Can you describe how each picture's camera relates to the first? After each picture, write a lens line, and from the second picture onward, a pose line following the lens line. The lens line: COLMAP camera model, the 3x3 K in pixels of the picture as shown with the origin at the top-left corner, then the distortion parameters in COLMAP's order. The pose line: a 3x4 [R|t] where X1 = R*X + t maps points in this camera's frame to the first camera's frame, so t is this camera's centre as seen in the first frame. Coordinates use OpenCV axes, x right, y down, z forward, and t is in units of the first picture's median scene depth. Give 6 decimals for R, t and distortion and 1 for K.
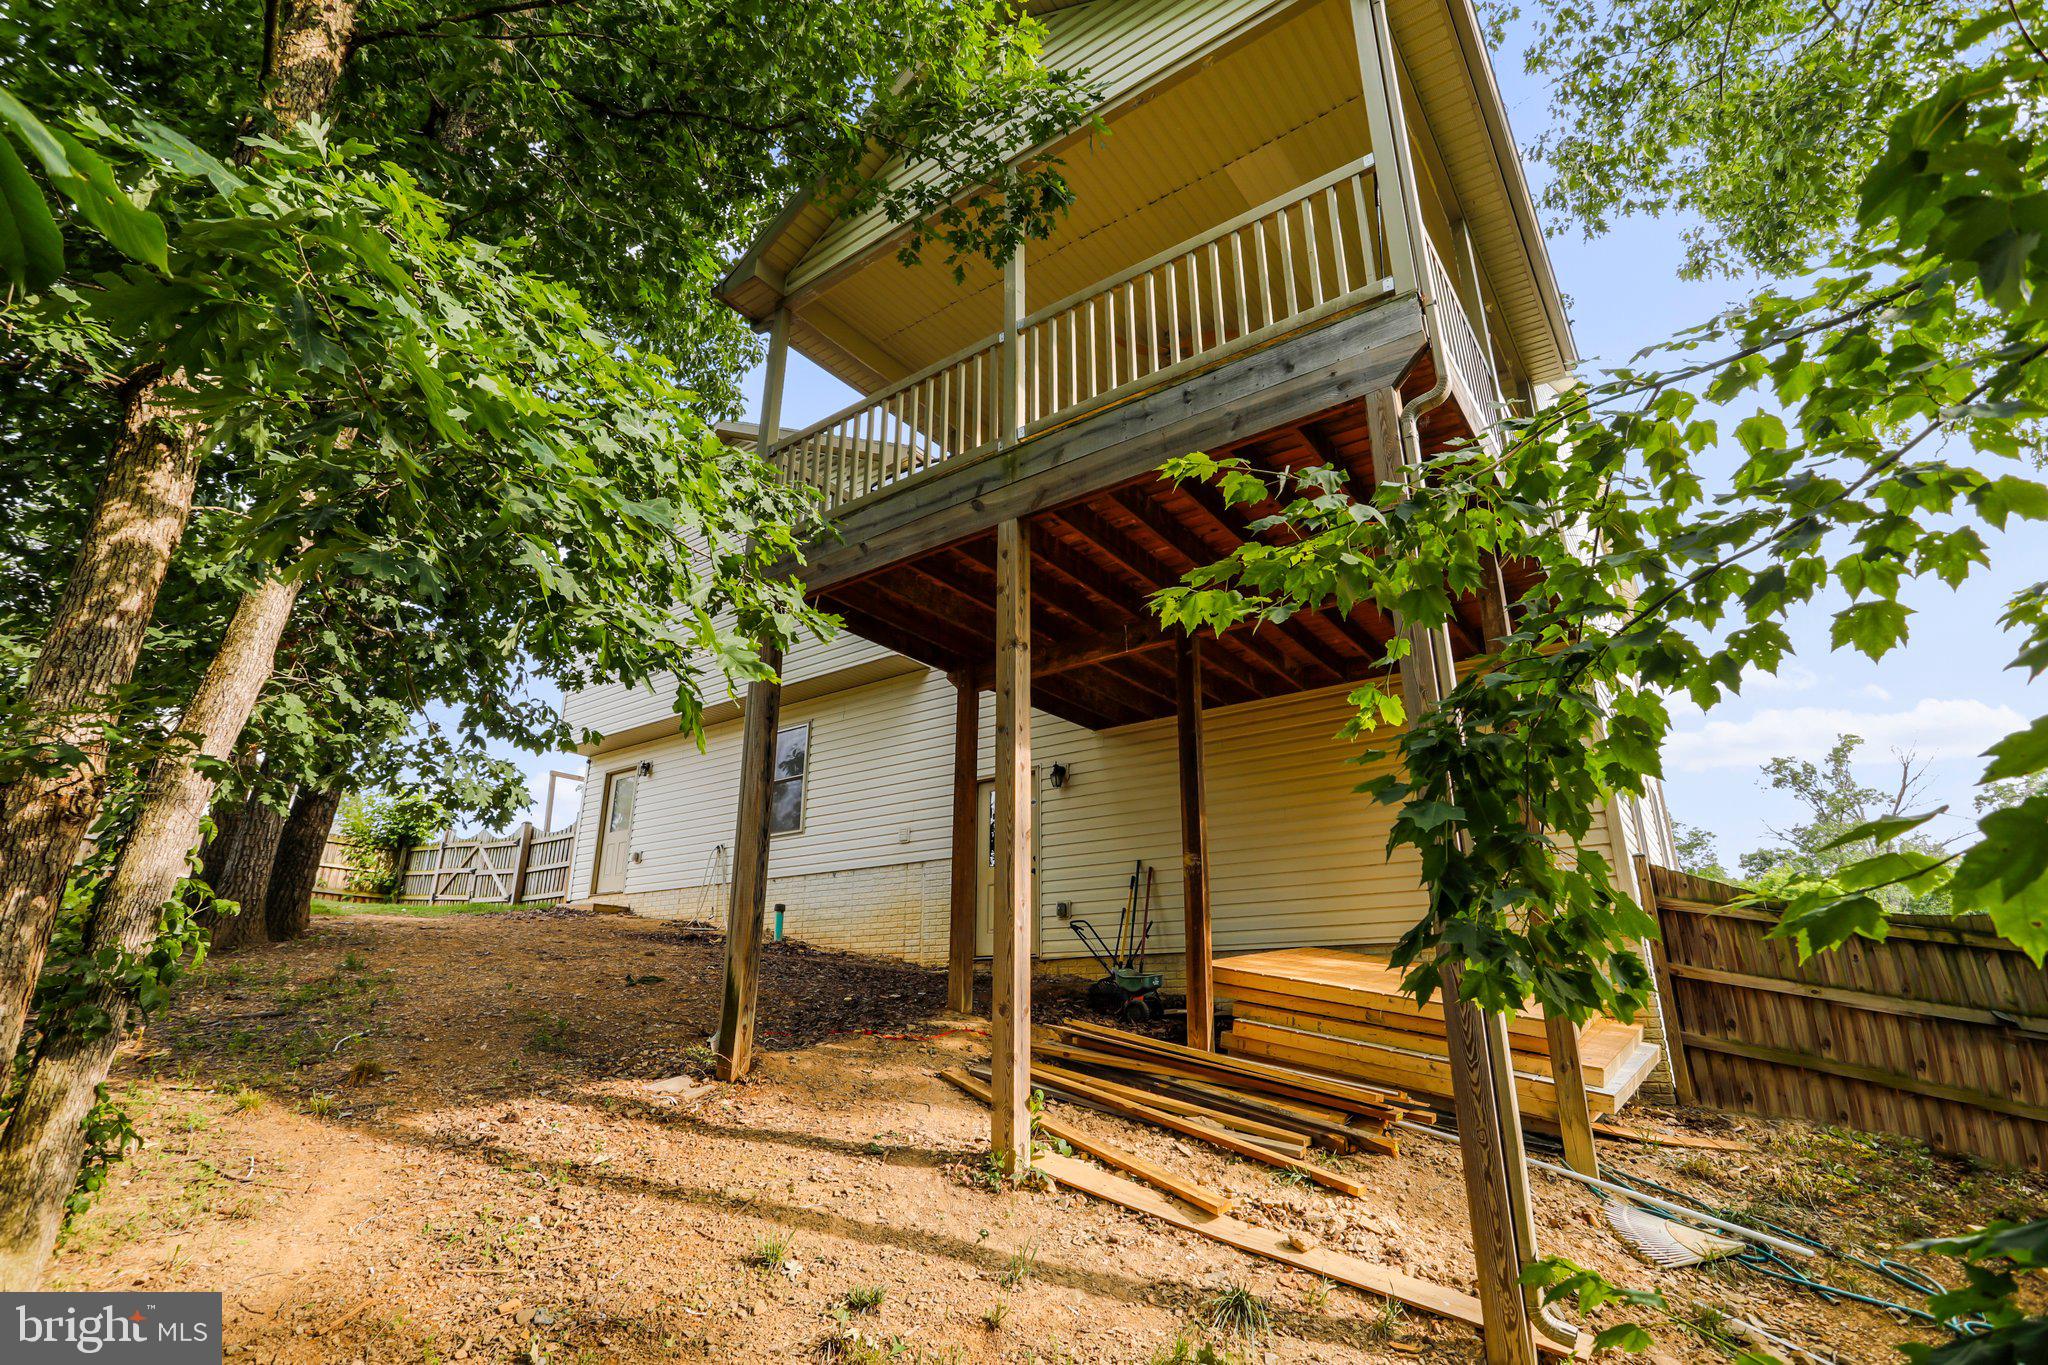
lens RADIAL K [[985.7, 0, 1024.0], [0, 985.7, 682.5], [0, 0, 1]] dist [-0.054537, 0.028811]
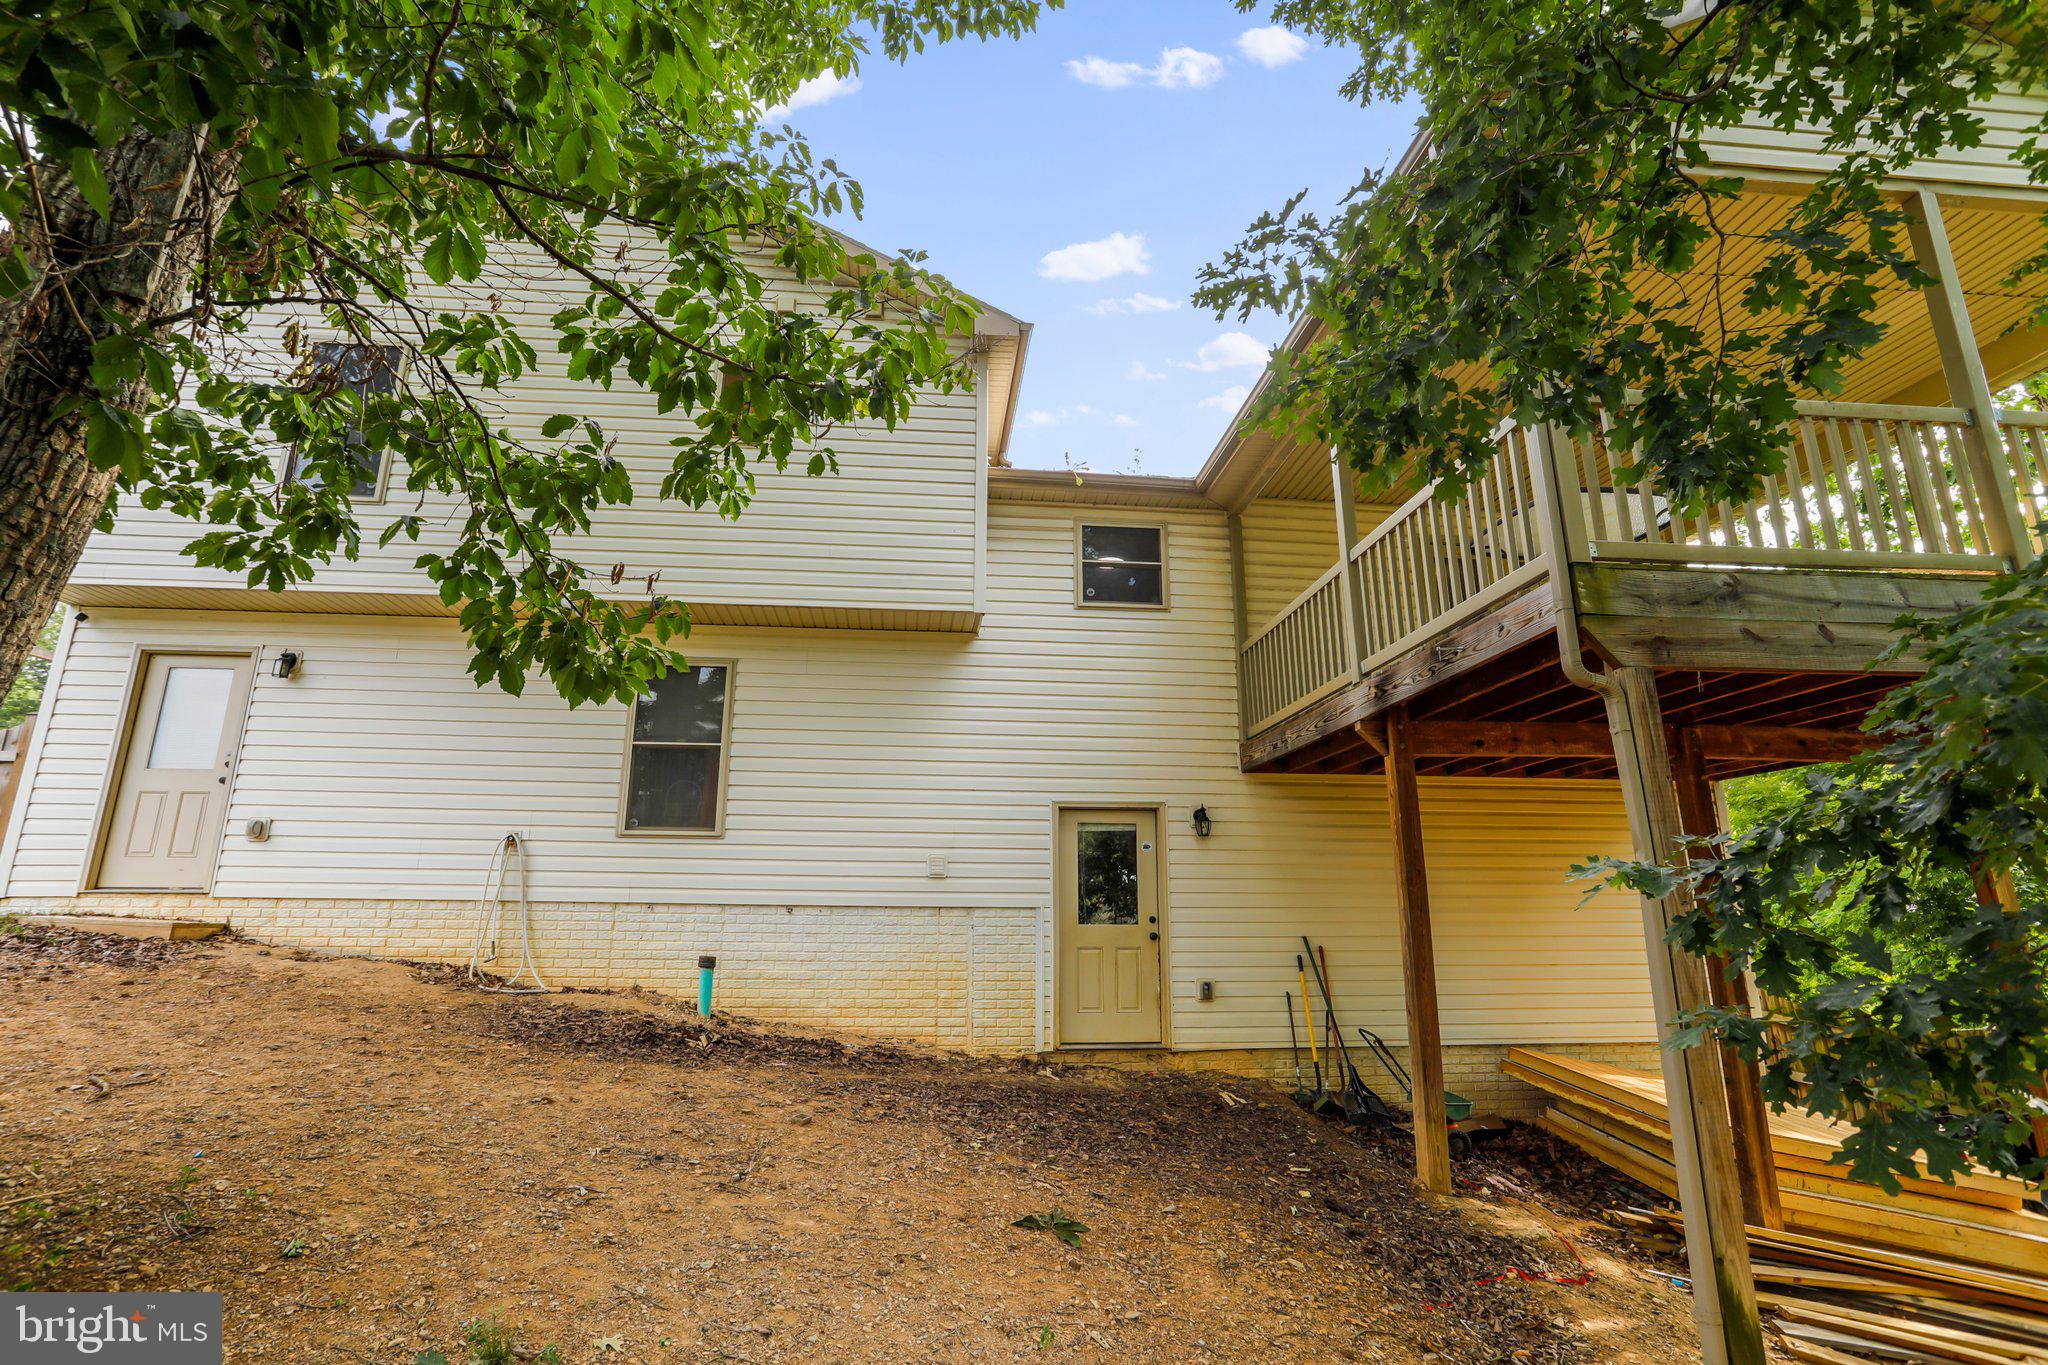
lens RADIAL K [[985.7, 0, 1024.0], [0, 985.7, 682.5], [0, 0, 1]] dist [-0.054537, 0.028811]
pose [[0.749148, 0.164029, 0.641772, -0.498920], [-0.215992, 0.976392, 0.002577, 0.011129], [-0.626199, -0.140548, 0.766891, 0.403342]]
